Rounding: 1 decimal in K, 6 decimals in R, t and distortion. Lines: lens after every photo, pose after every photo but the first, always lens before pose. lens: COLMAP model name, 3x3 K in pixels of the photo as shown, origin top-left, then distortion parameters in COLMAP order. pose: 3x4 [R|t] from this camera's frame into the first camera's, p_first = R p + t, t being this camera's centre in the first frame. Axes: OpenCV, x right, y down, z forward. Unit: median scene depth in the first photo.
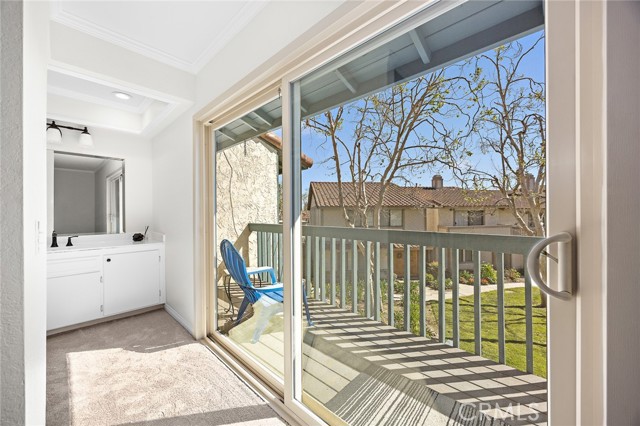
lens RADIAL K [[248.9, 0, 313.9], [0, 248.9, 209.8], [0, 0, 1]] dist [0.002978, 0.000074]
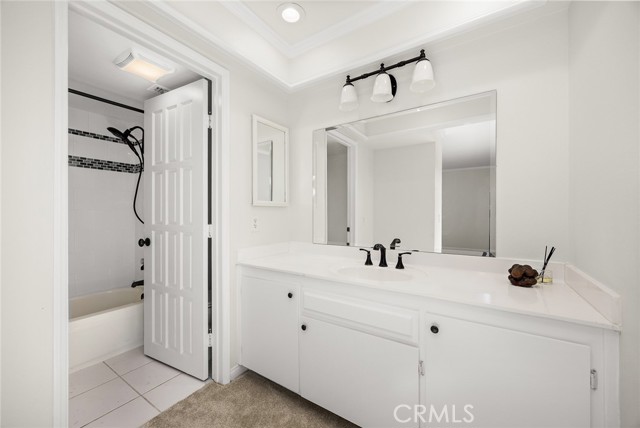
lens RADIAL K [[248.9, 0, 321.8], [0, 248.9, 218.3], [0, 0, 1]] dist [0.002978, 0.000074]
pose [[0.213739, 0.014490, -0.976783, -0.447243], [-0.005300, 0.999892, 0.013673, 0.020616], [0.976876, 0.002254, 0.213793, 0.693758]]
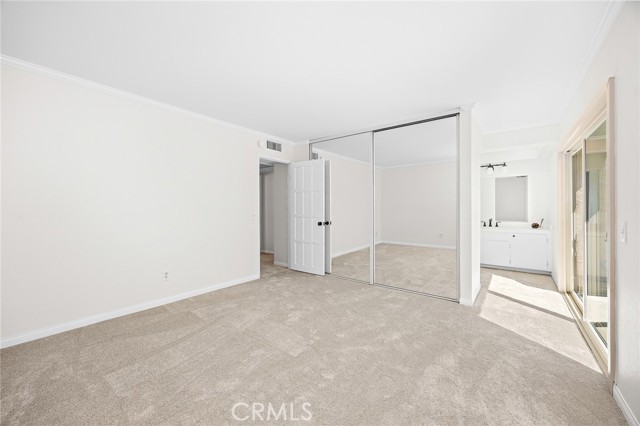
lens RADIAL K [[248.9, 0, 323.9], [0, 248.9, 208.1], [0, 0, 1]] dist [0.002978, 0.000074]
pose [[0.120514, 0.008430, -0.992676, 0.763115], [0.003708, 0.999953, 0.008942, -0.019857], [0.992705, -0.004758, 0.120478, -0.551778]]
